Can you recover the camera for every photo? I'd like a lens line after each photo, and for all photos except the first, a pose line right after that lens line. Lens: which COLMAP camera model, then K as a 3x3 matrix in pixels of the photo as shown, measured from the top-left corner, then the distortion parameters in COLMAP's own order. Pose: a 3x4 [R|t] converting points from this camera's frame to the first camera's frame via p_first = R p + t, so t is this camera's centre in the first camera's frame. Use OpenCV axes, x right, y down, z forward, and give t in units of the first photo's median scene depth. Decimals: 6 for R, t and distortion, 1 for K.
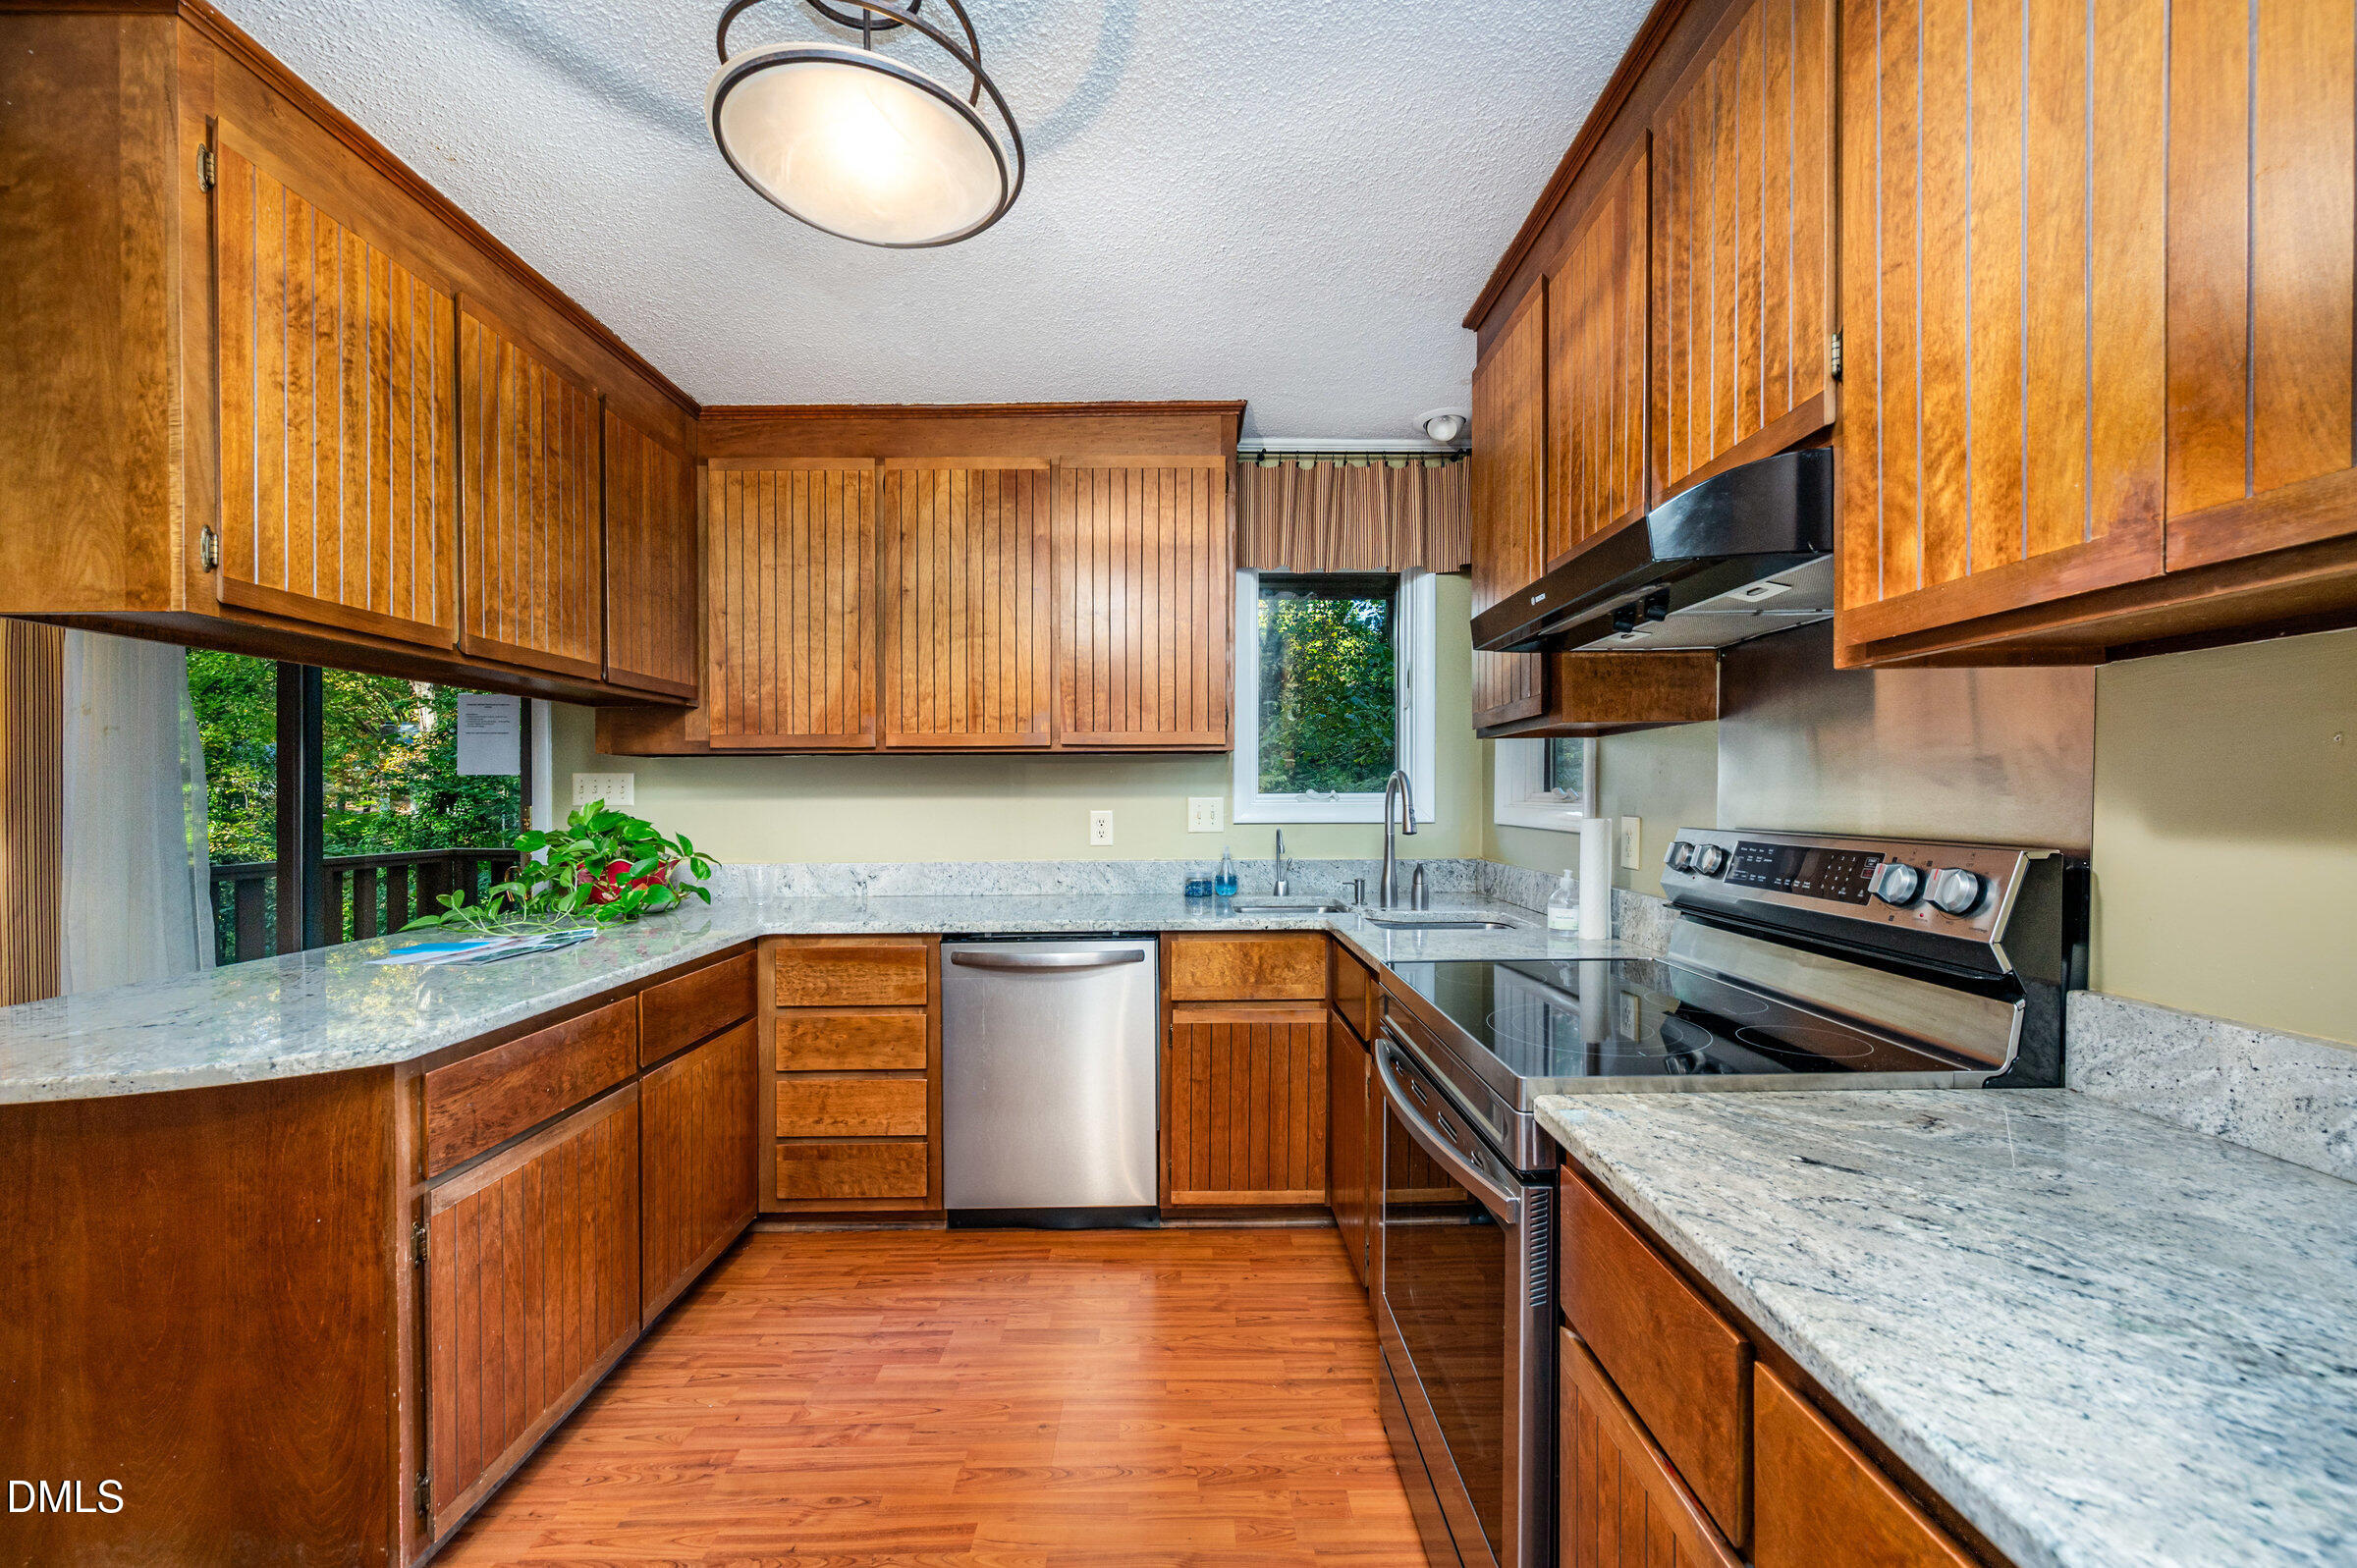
lens RADIAL K [[936.1, 0, 1174.3], [0, 936.1, 804.4], [0, 0, 1]] dist [-0.001852, -0.000262]
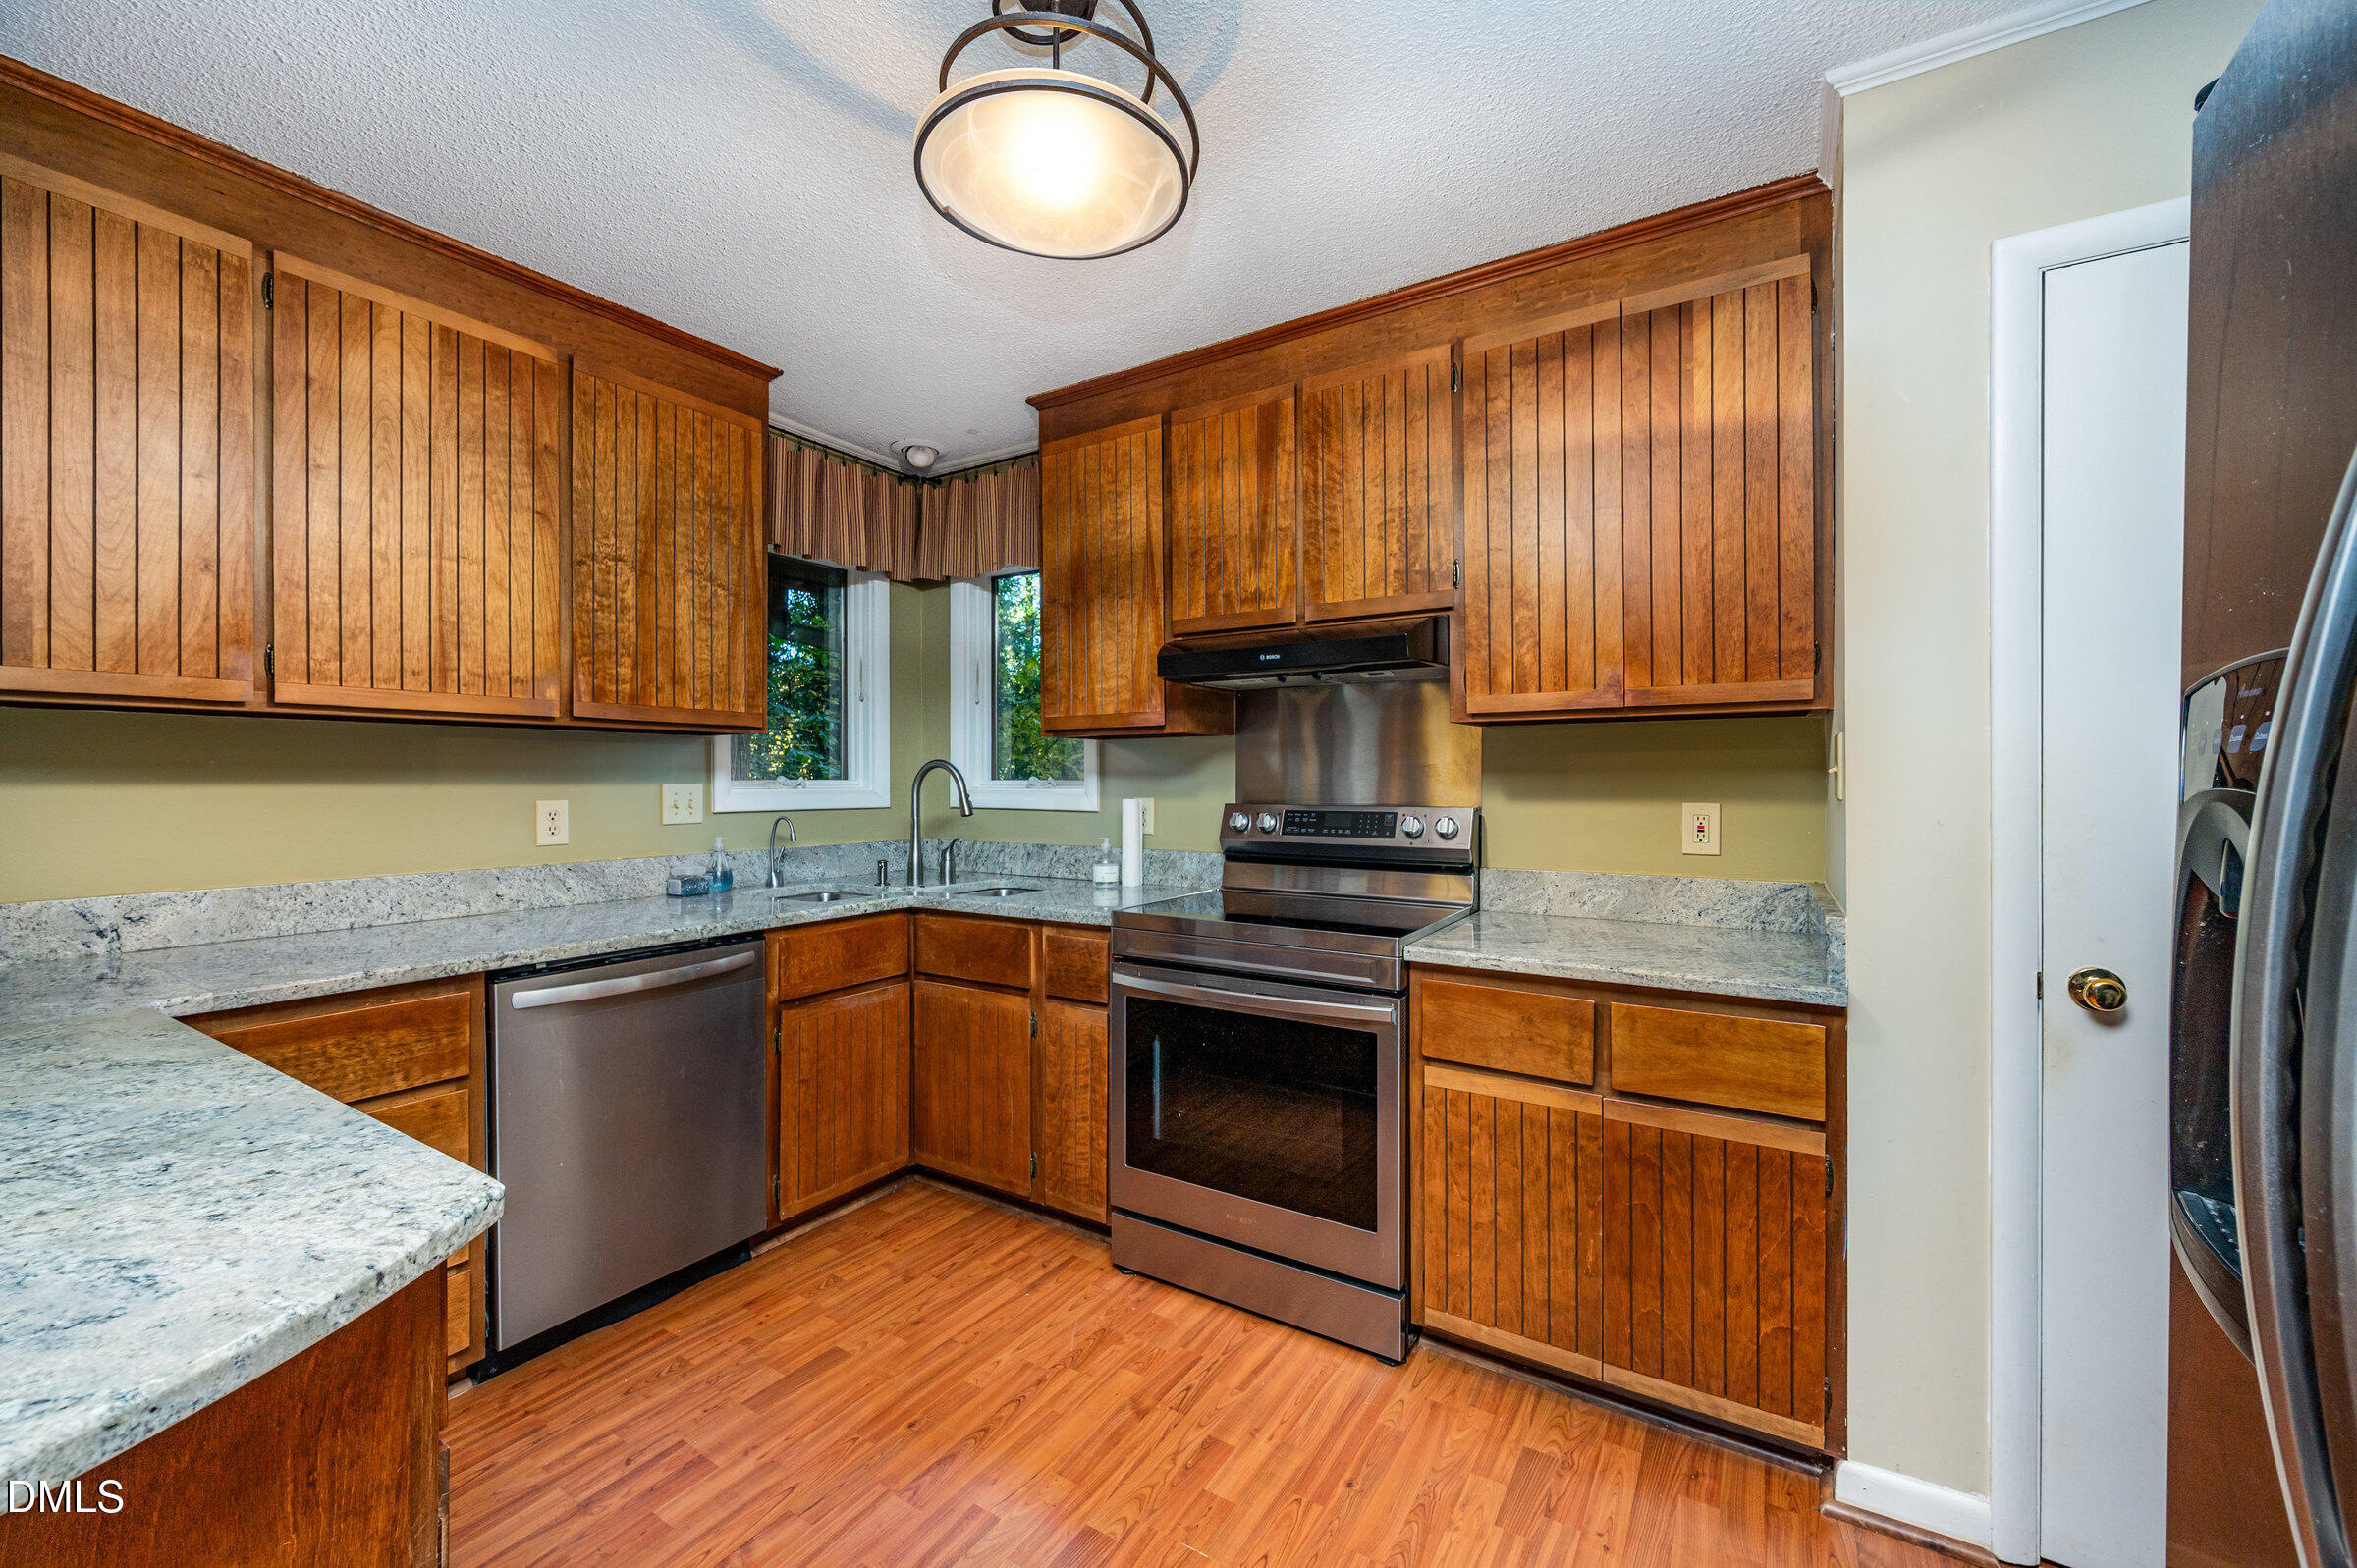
lens RADIAL K [[936.1, 0, 1184.4], [0, 936.1, 781.1], [0, 0, 1]] dist [-0.001852, -0.000262]
pose [[0.535409, 0.005480, 0.844575, -0.512347], [0.006710, 0.999920, -0.010741, 0.002284], [-0.844566, 0.011418, 0.535329, 0.141940]]
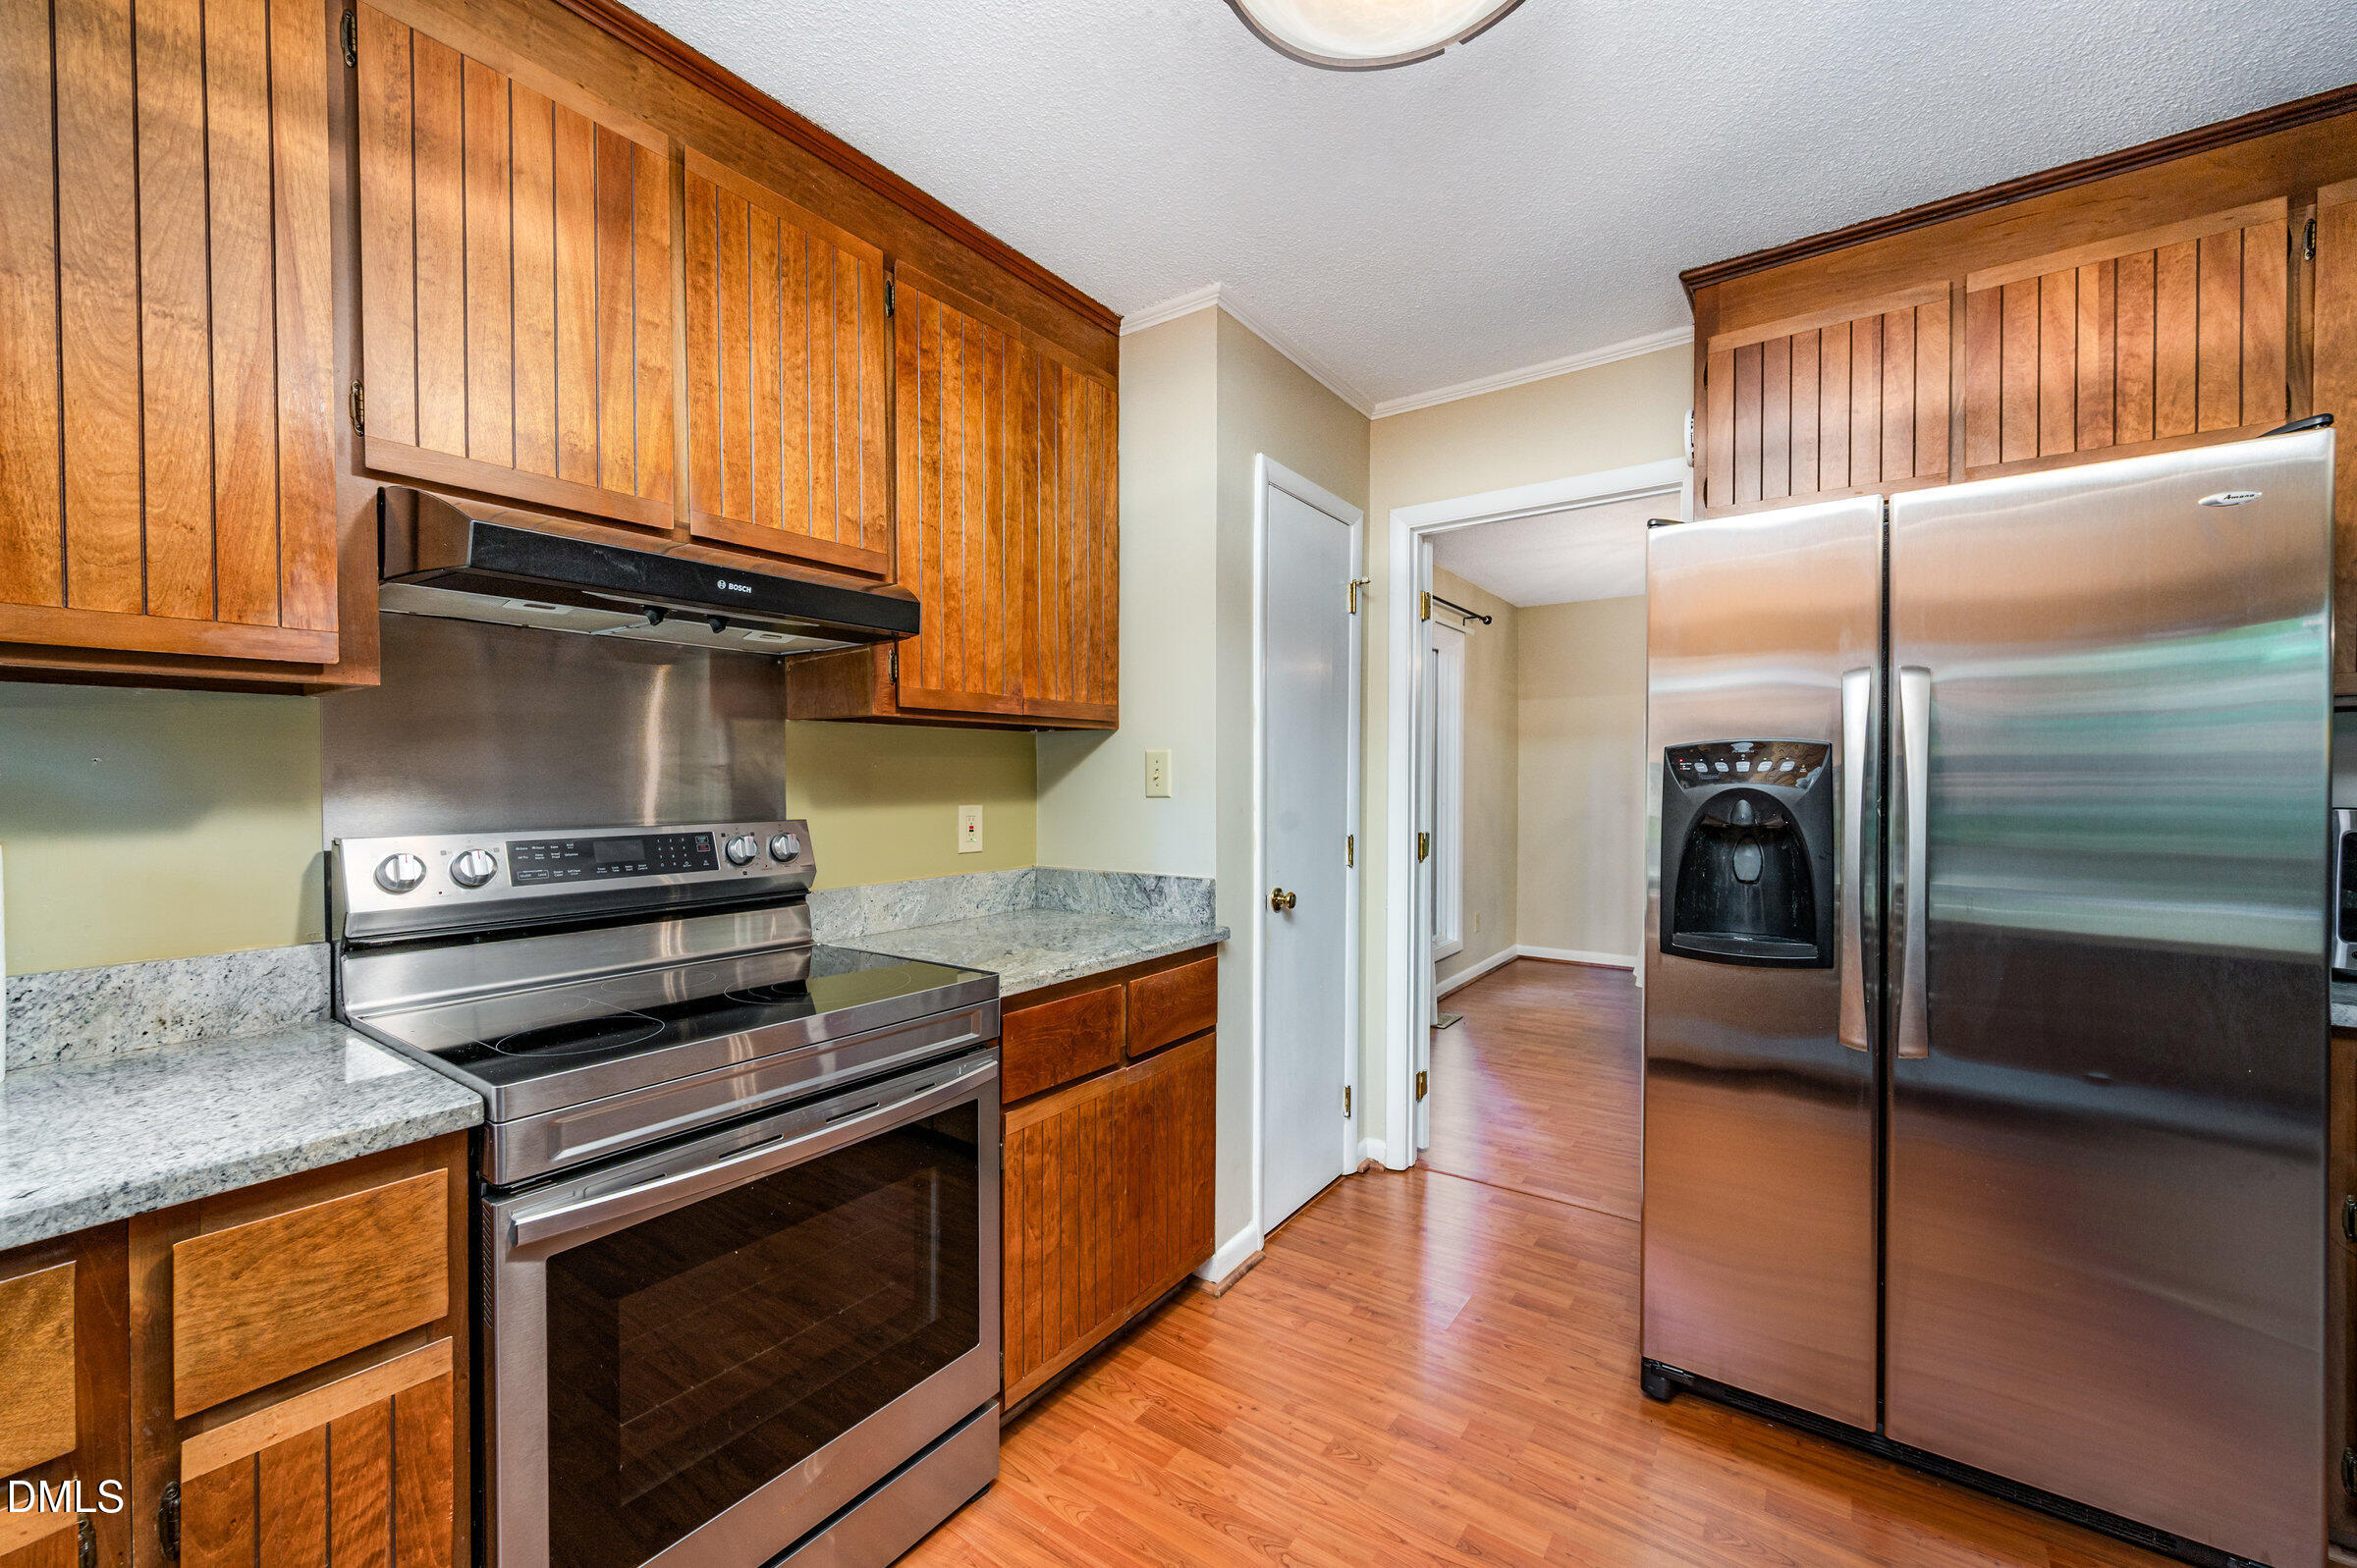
lens RADIAL K [[936.1, 0, 1186.2], [0, 936.1, 788.4], [0, 0, 1]] dist [-0.001852, -0.000262]
pose [[-0.818364, 0.005562, 0.574673, -0.277901], [0.016712, 0.999761, 0.014123, -0.009047], [-0.574457, 0.021161, -0.818261, 0.771171]]
